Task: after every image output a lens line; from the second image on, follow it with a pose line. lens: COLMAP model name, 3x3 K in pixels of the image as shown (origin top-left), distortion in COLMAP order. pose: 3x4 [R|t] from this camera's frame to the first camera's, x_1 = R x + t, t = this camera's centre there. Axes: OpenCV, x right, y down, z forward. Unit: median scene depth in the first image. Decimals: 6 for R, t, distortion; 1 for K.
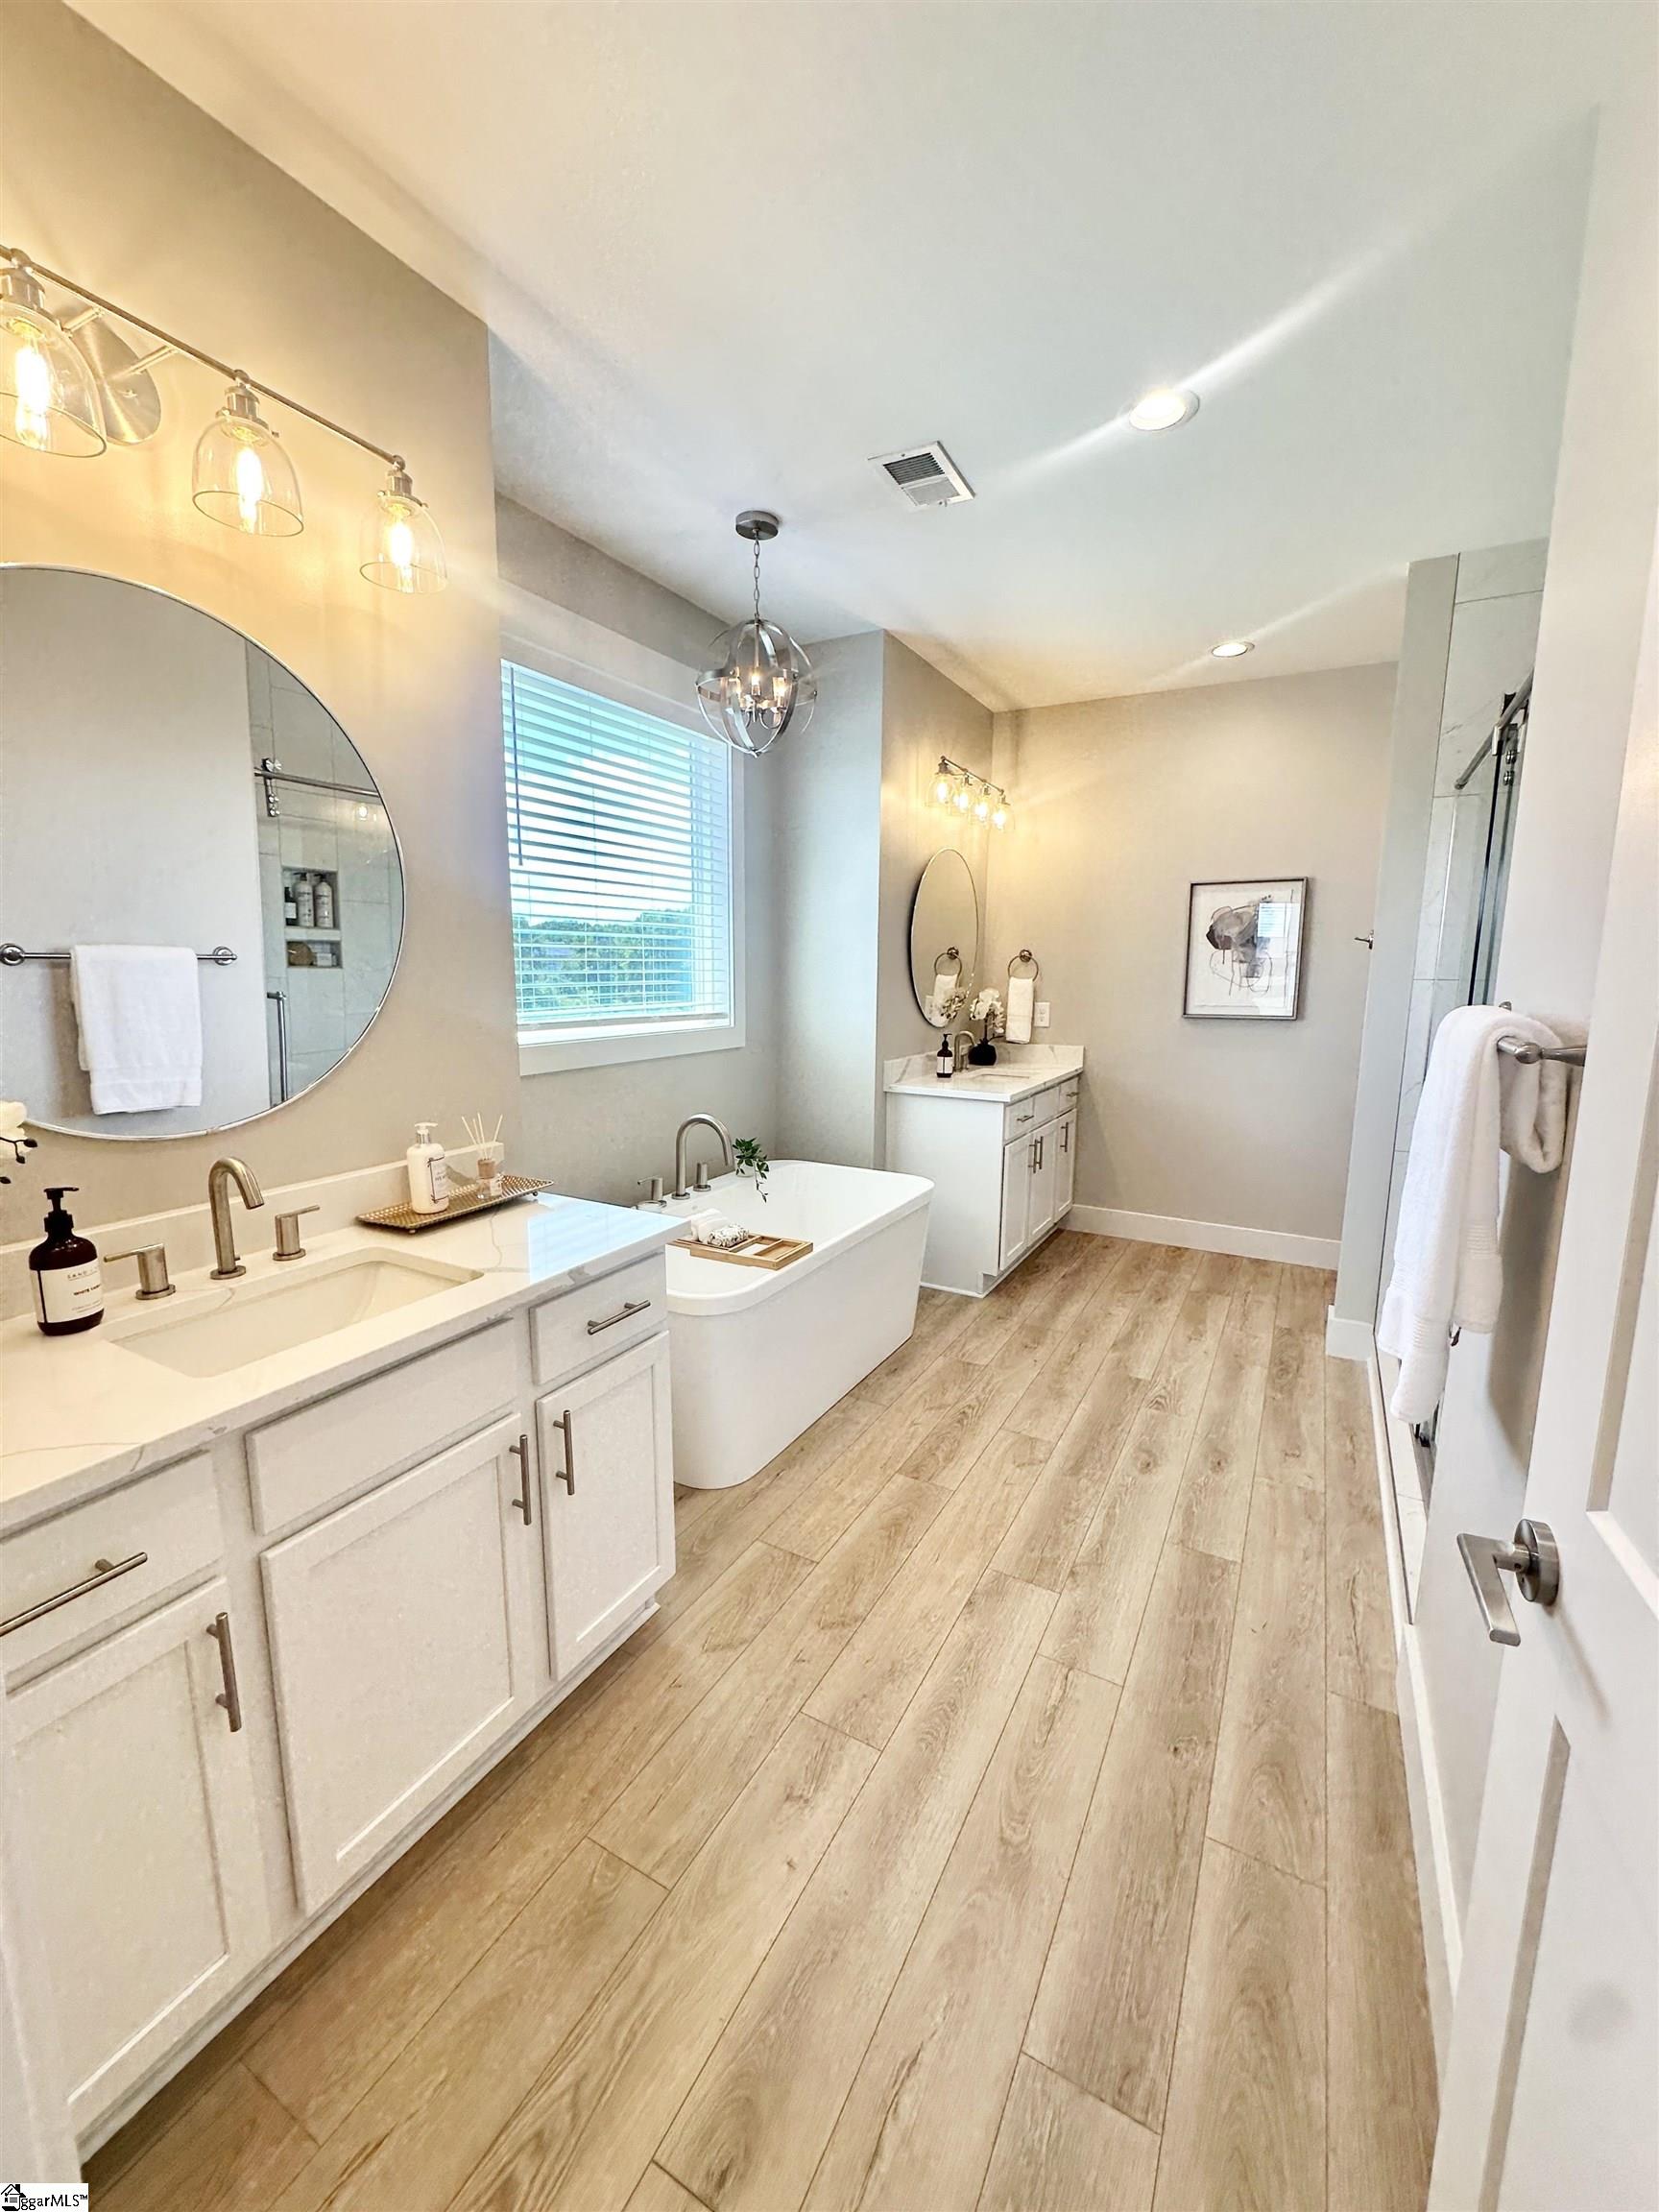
lens RADIAL K [[882.5, 0, 828.4], [0, 882.5, 1101.3], [0, 0, 1]] dist [-0.003421, 0.000066]
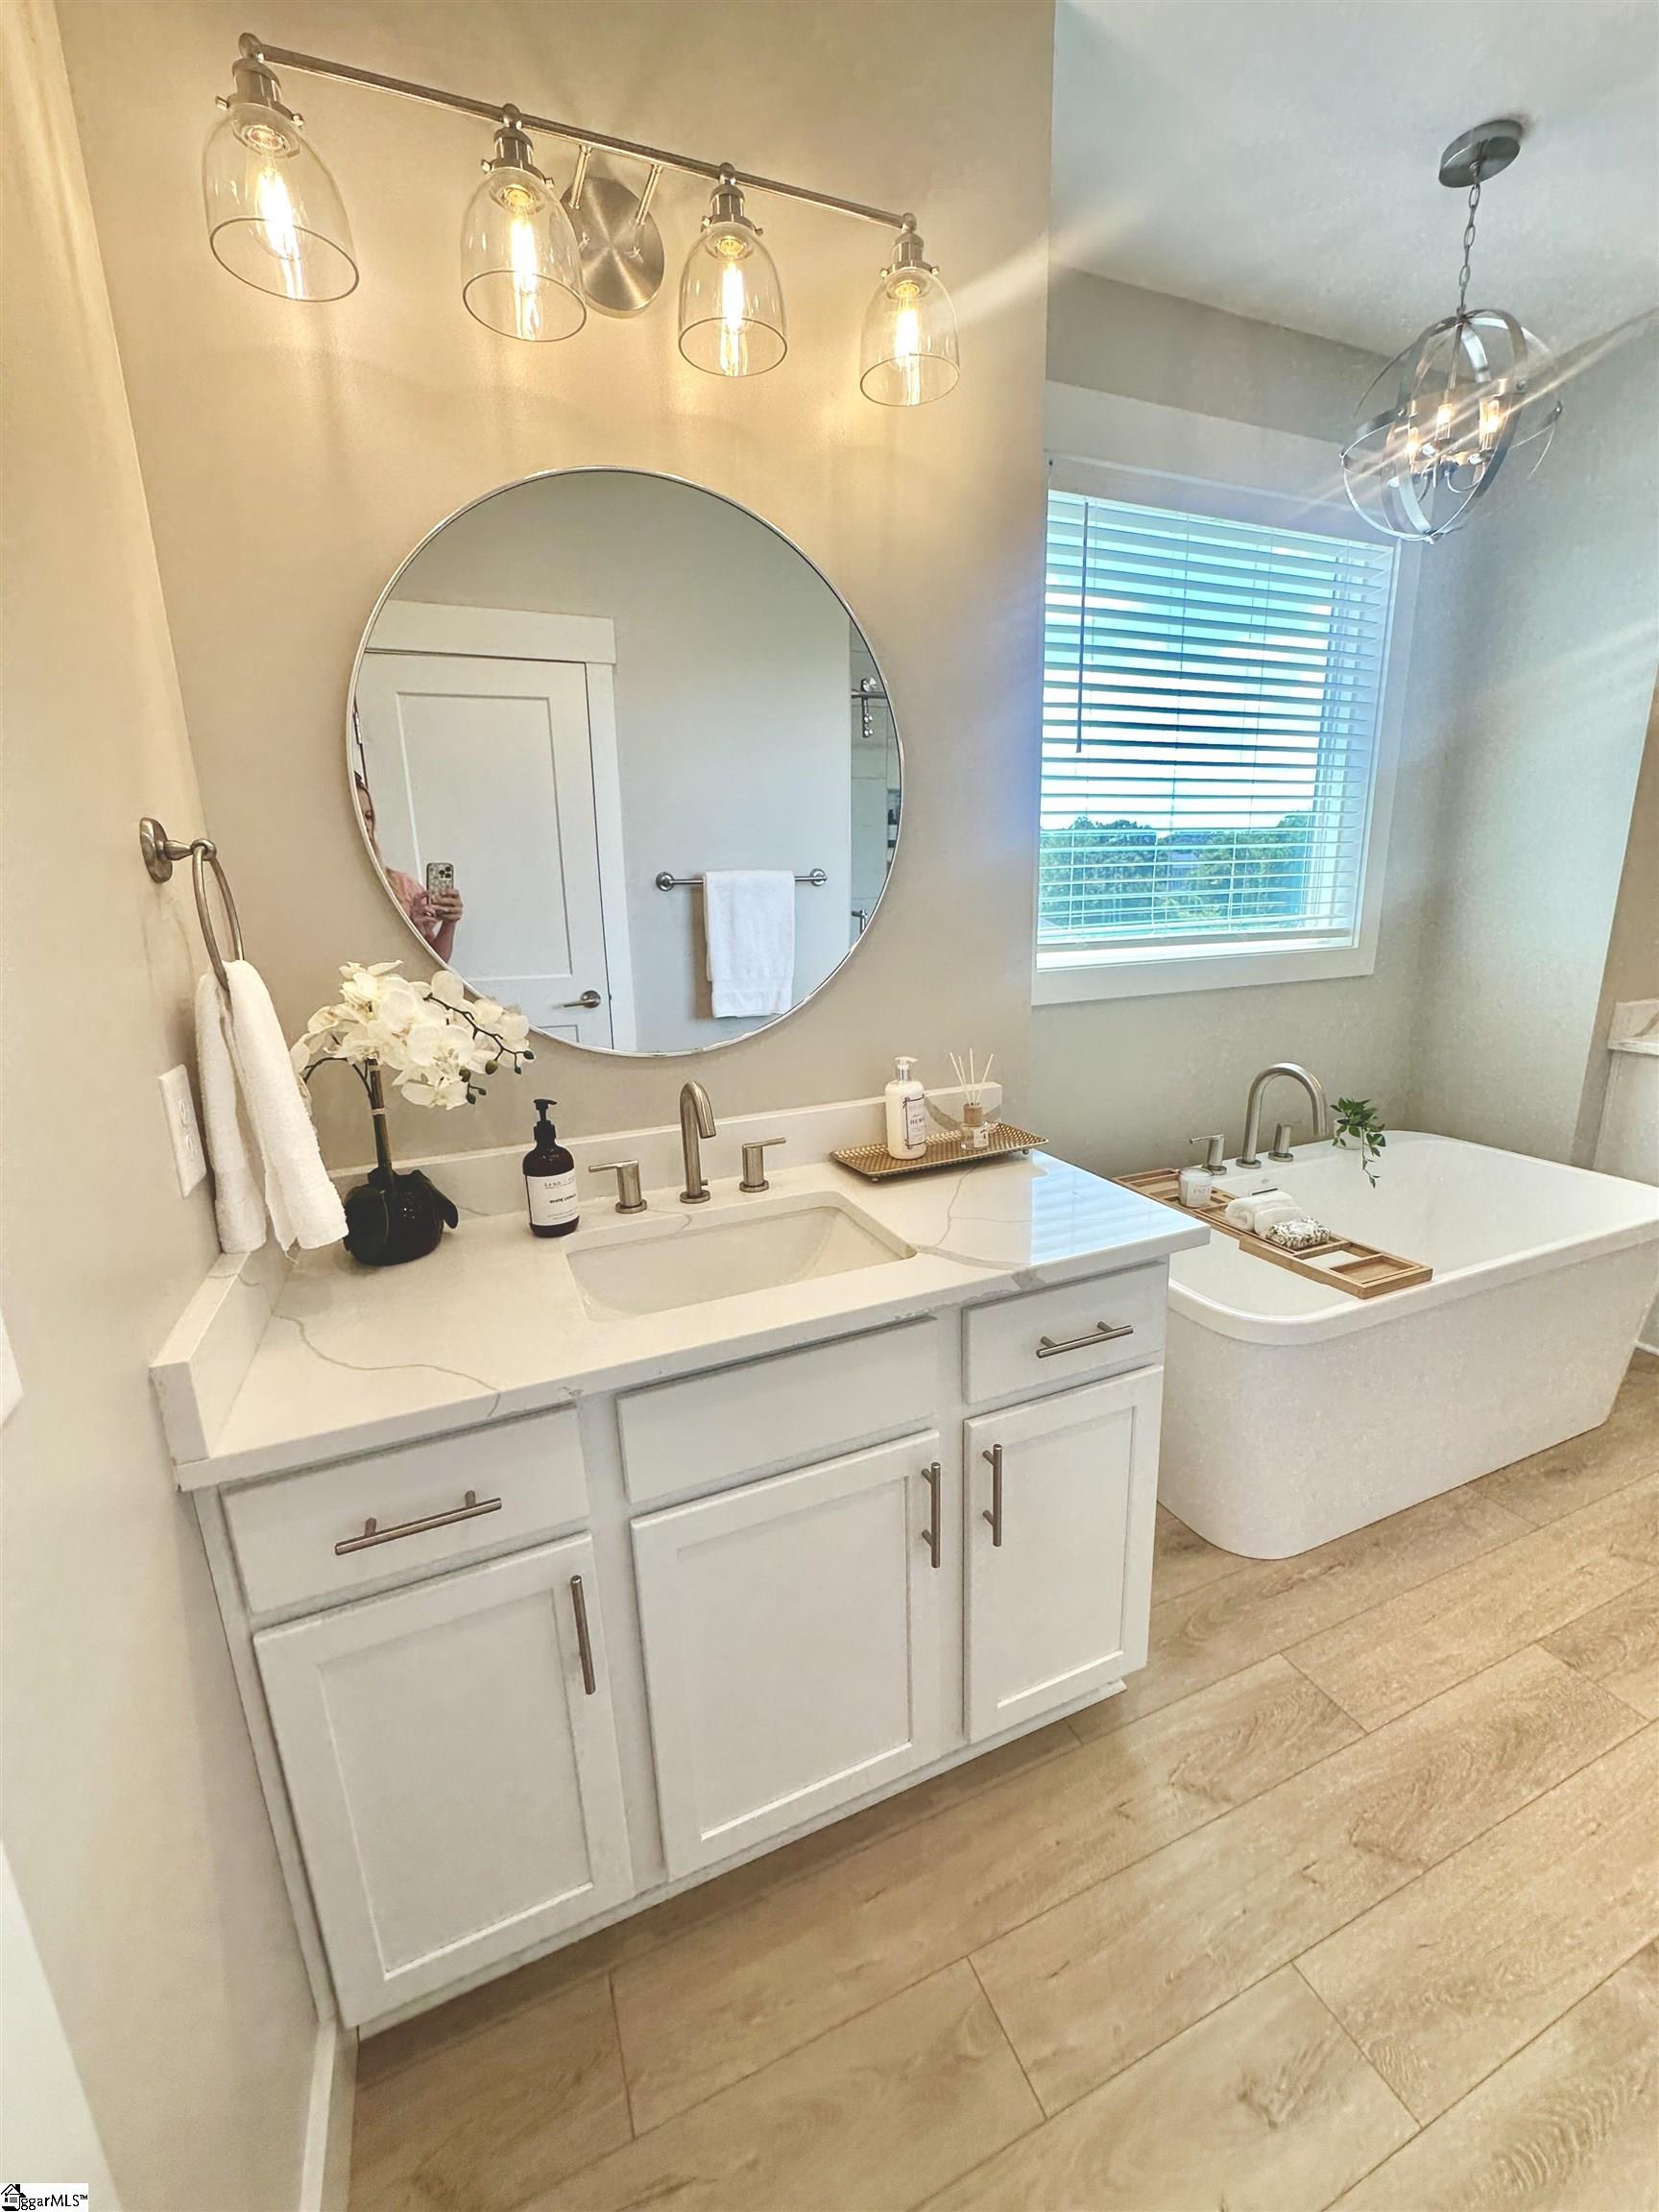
lens RADIAL K [[882.5, 0, 828.4], [0, 882.5, 1101.3], [0, 0, 1]] dist [-0.003421, 0.000066]
pose [[0.785053, 0.115346, -0.608594, 0.021104], [-0.058869, 0.991955, 0.112067, -0.024738], [0.616624, -0.052151, 0.785528, 0.250460]]
